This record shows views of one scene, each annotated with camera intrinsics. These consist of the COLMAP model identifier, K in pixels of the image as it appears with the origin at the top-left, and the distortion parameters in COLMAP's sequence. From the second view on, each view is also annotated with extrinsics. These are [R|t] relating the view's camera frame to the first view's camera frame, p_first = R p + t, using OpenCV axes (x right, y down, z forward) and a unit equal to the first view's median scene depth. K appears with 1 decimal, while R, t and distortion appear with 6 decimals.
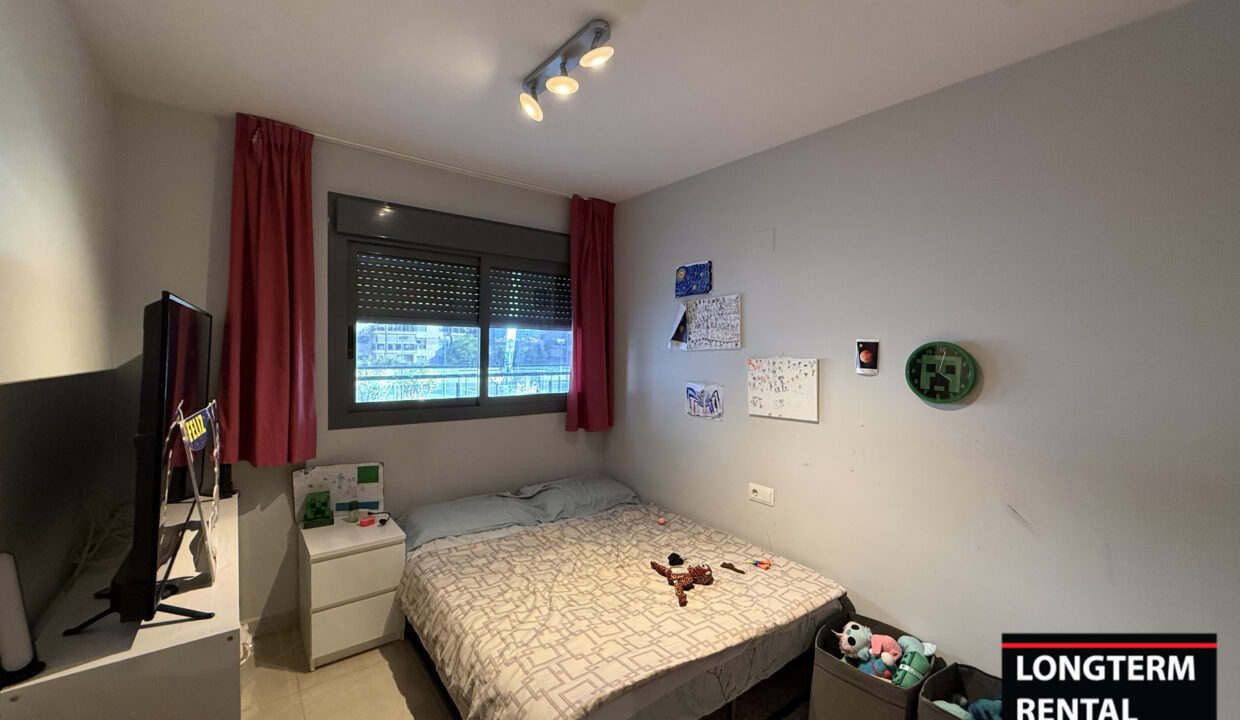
lens RADIAL K [[491.7, 0, 616.8], [0, 491.7, 365.8], [0, 0, 1]] dist [-0.001865, 0.000619]
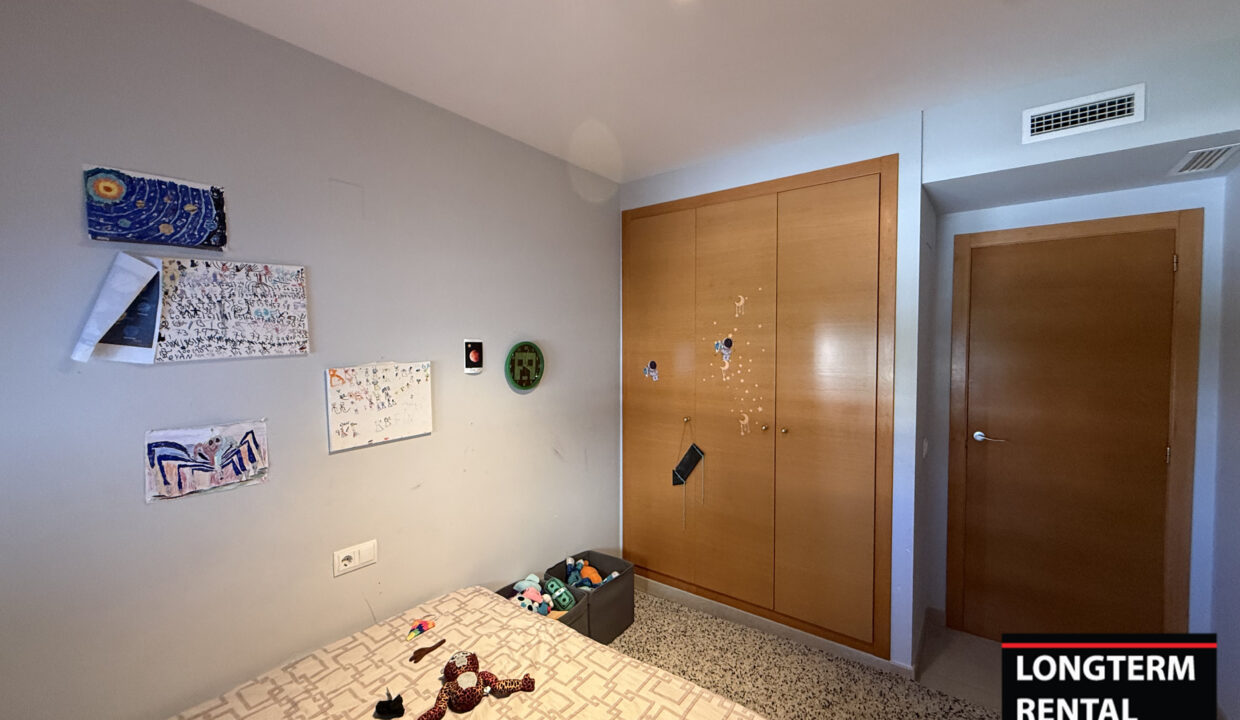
lens RADIAL K [[491.7, 0, 633.2], [0, 491.7, 365.7], [0, 0, 1]] dist [-0.001865, 0.000619]
pose [[-0.276805, -0.056958, 0.959236, -0.481093], [0.043080, 0.996502, 0.071602, -0.048422], [-0.959960, 0.061144, -0.273384, 0.792294]]
